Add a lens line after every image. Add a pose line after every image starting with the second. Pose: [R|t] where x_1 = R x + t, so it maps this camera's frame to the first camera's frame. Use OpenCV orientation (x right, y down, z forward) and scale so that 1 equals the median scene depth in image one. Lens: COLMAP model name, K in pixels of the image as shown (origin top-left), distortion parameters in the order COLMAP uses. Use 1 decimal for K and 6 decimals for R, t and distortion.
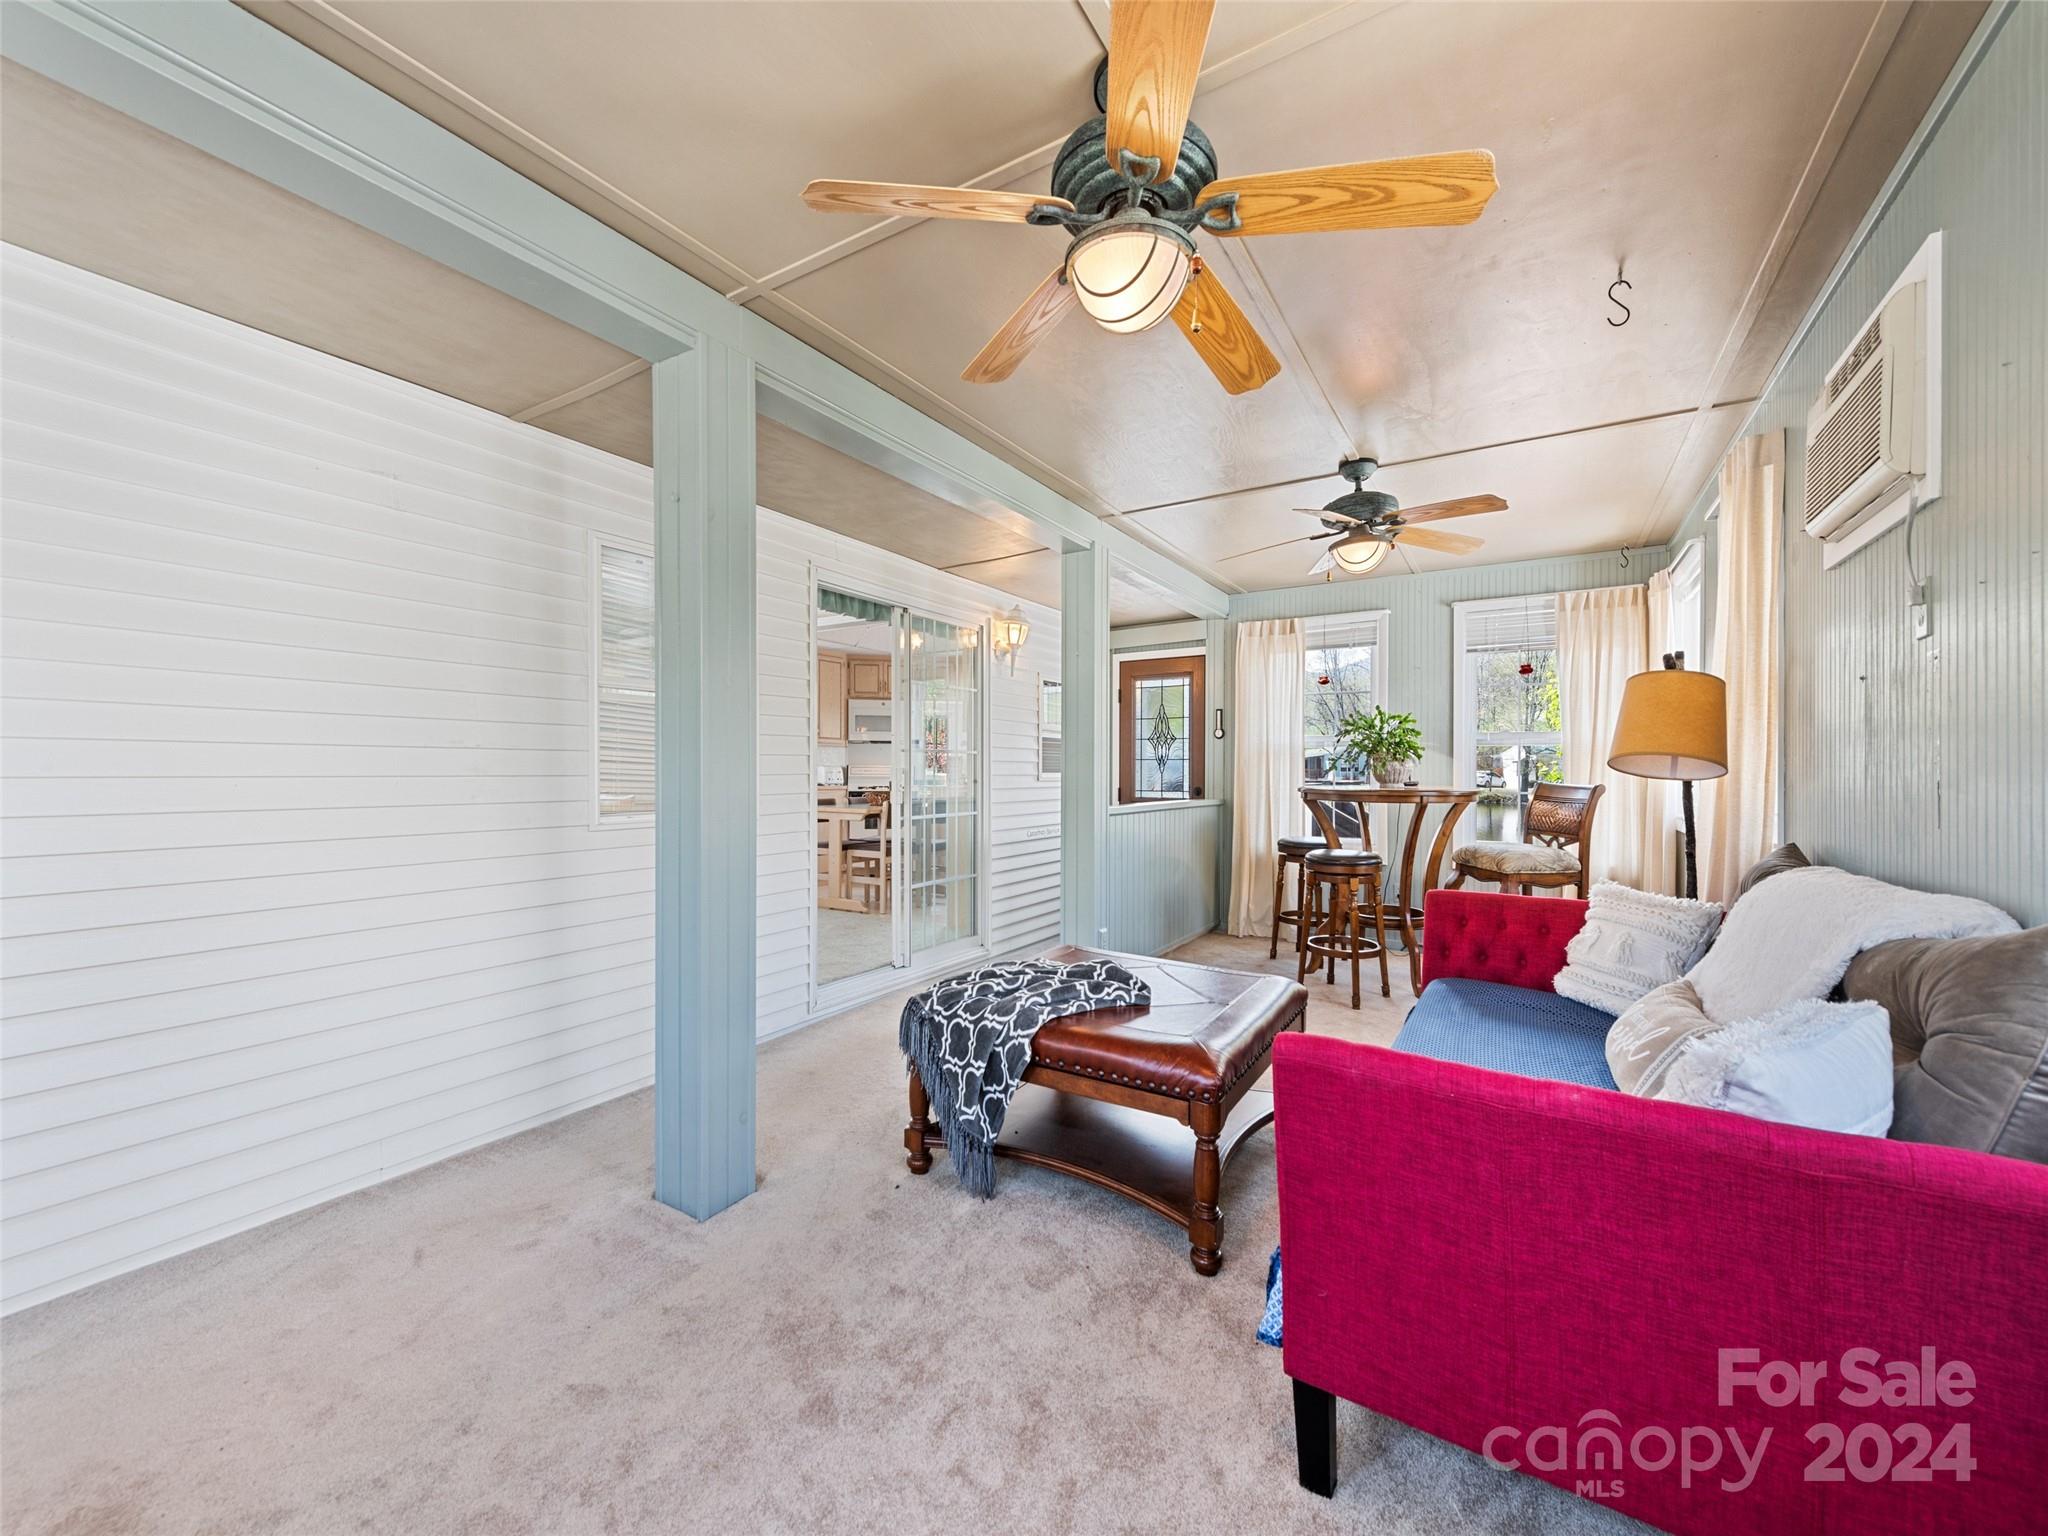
lens RADIAL K [[813.9, 0, 1024.0], [0, 813.9, 768.0], [0, 0, 1]] dist [0.021815, 0.000091]
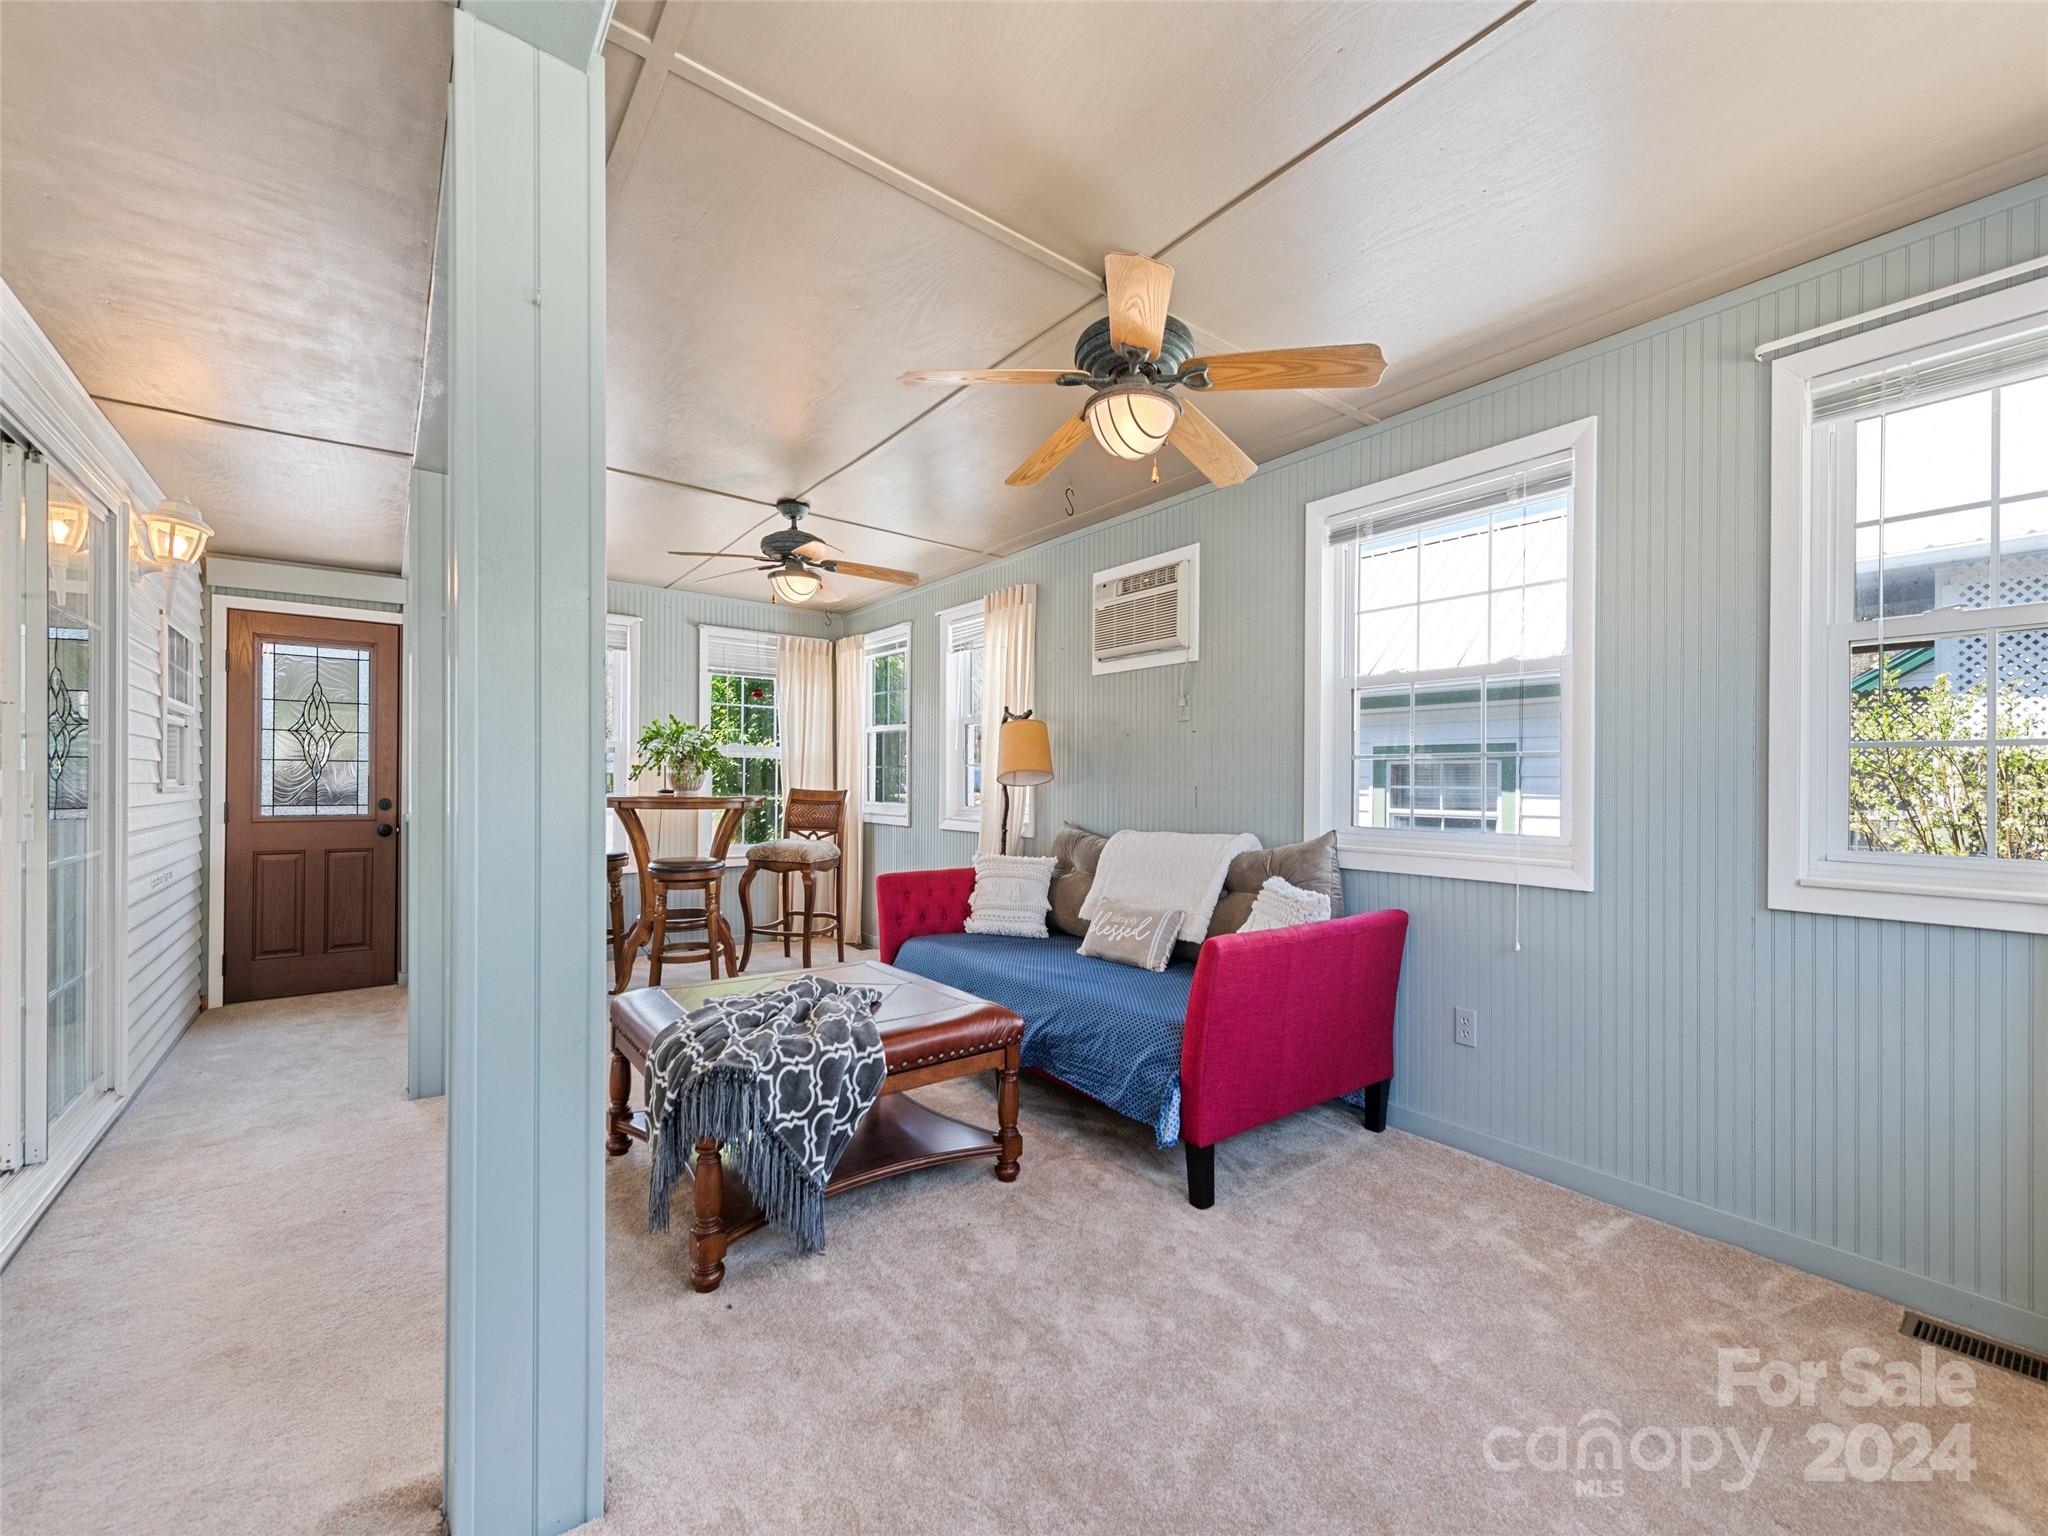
lens RADIAL K [[829.8, 0, 1036.1], [0, 829.8, 780.2], [0, 0, 1]] dist [0.012104, 0.000031]
pose [[0.331884, 0.002292, 0.943317, -0.388970], [-0.008701, 0.999962, 0.000631, 0.000875], [-0.943280, -0.008417, 0.331891, 0.218783]]
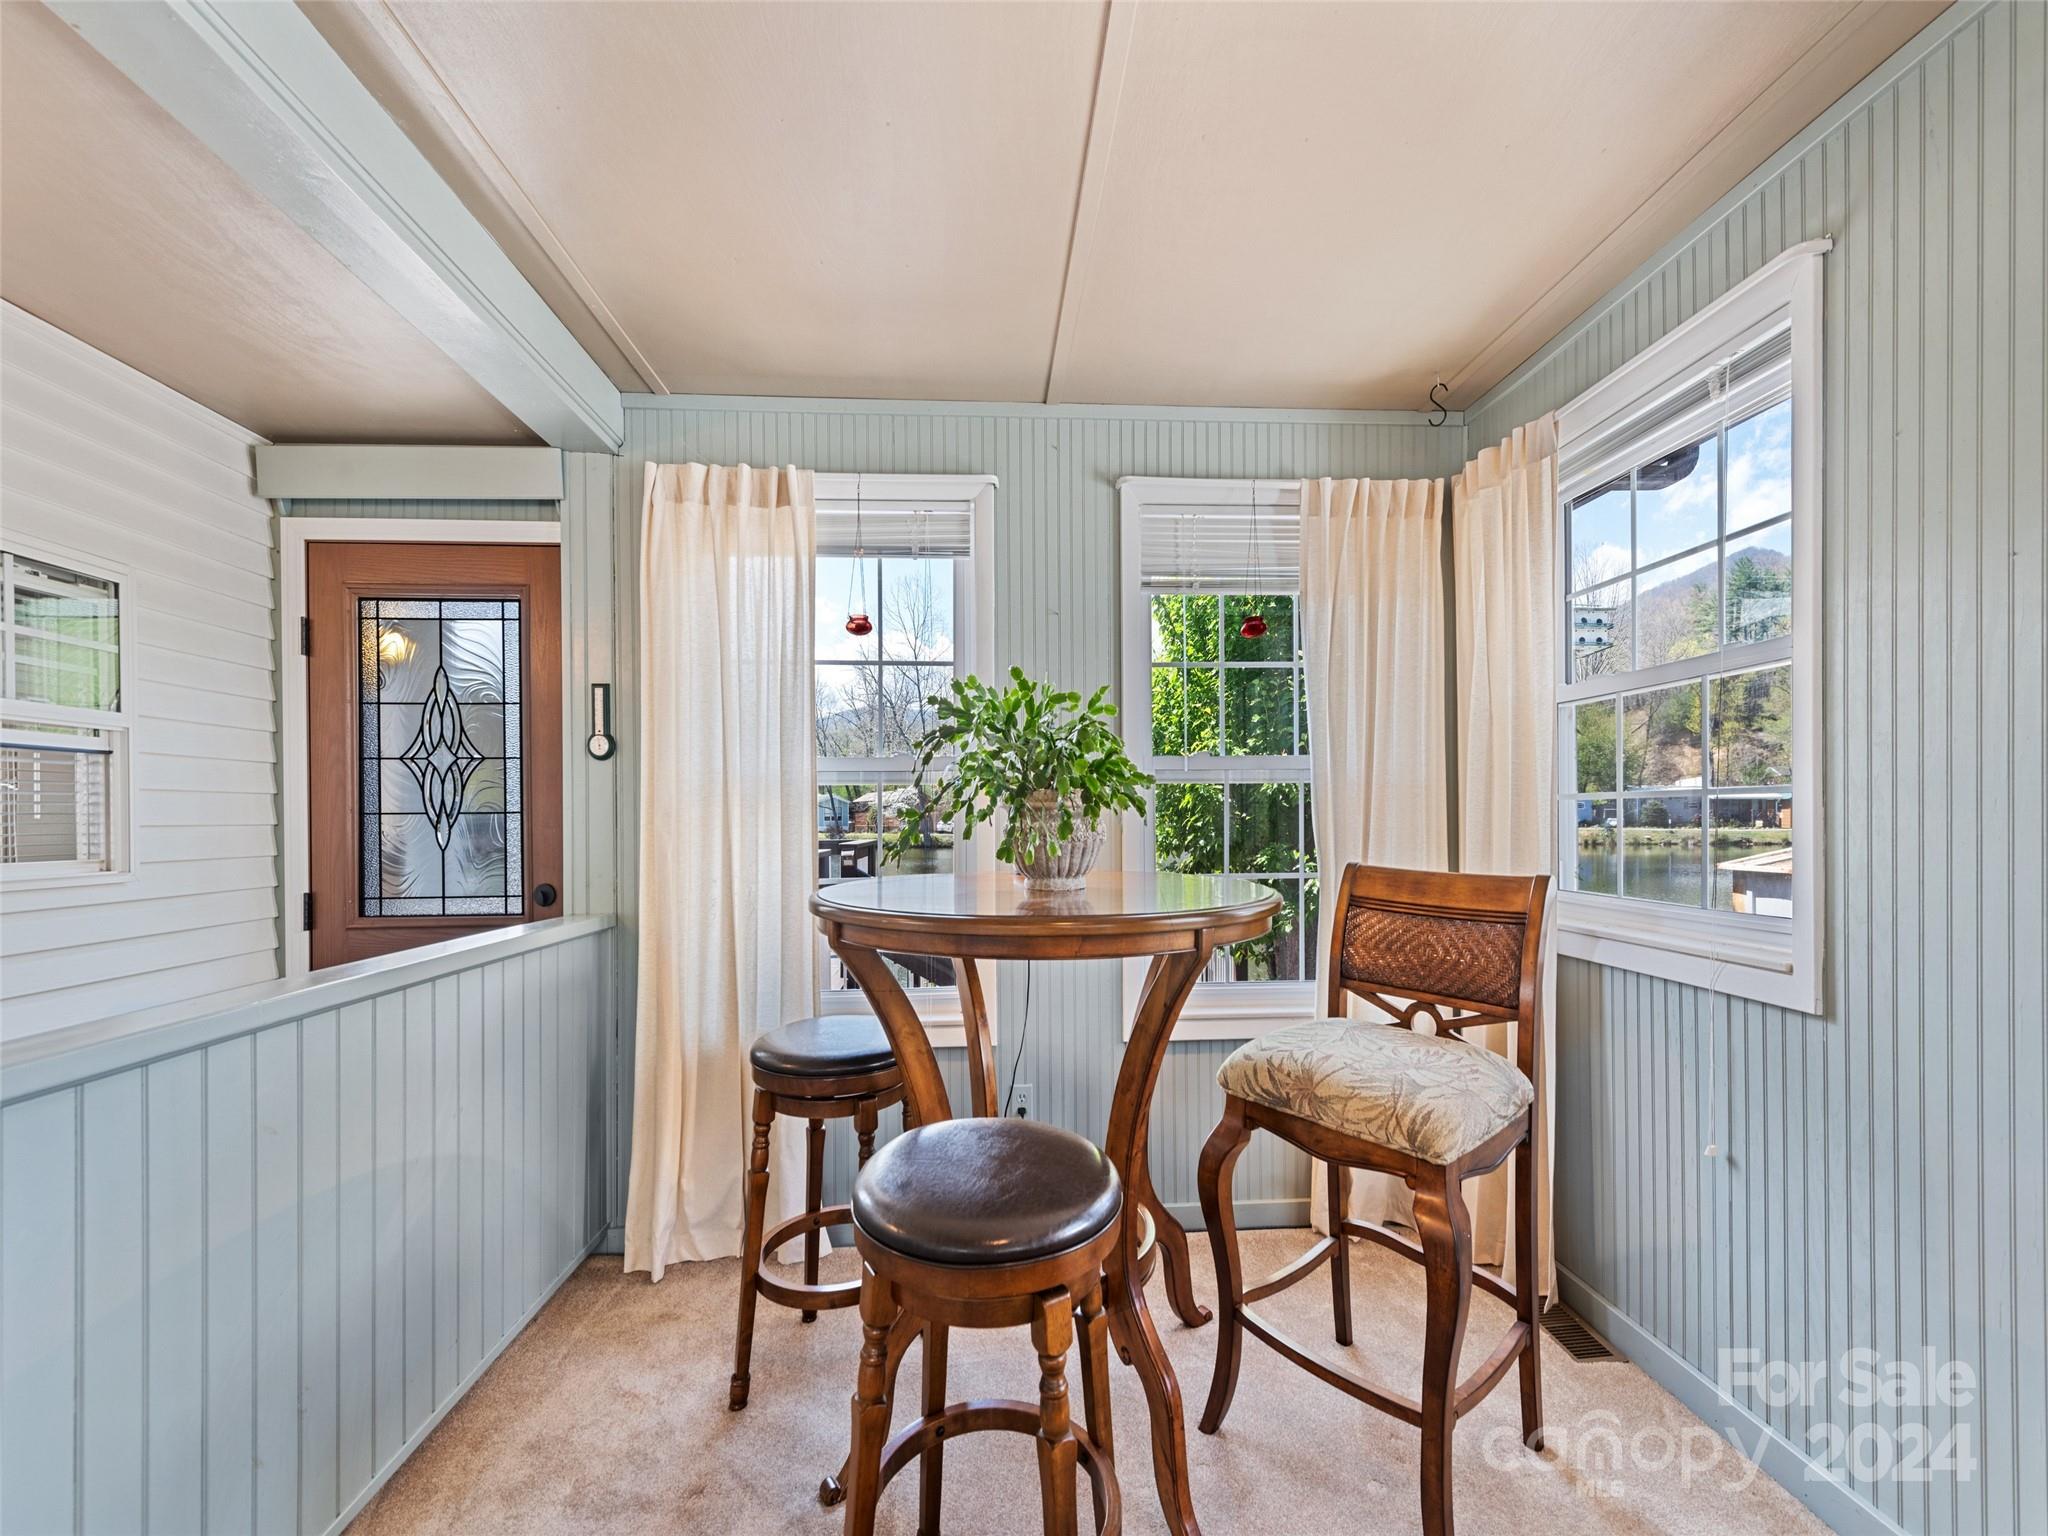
lens RADIAL K [[824.0, 0, 1020.3], [0, 824.0, 818.8], [0, 0, 1]] dist [0.016511, 0.000028]
pose [[0.822233, -0.010711, 0.569050, 0.215087], [0.008289, 0.999942, 0.006844, -0.010578], [-0.569090, -0.000911, 0.822275, 0.673596]]
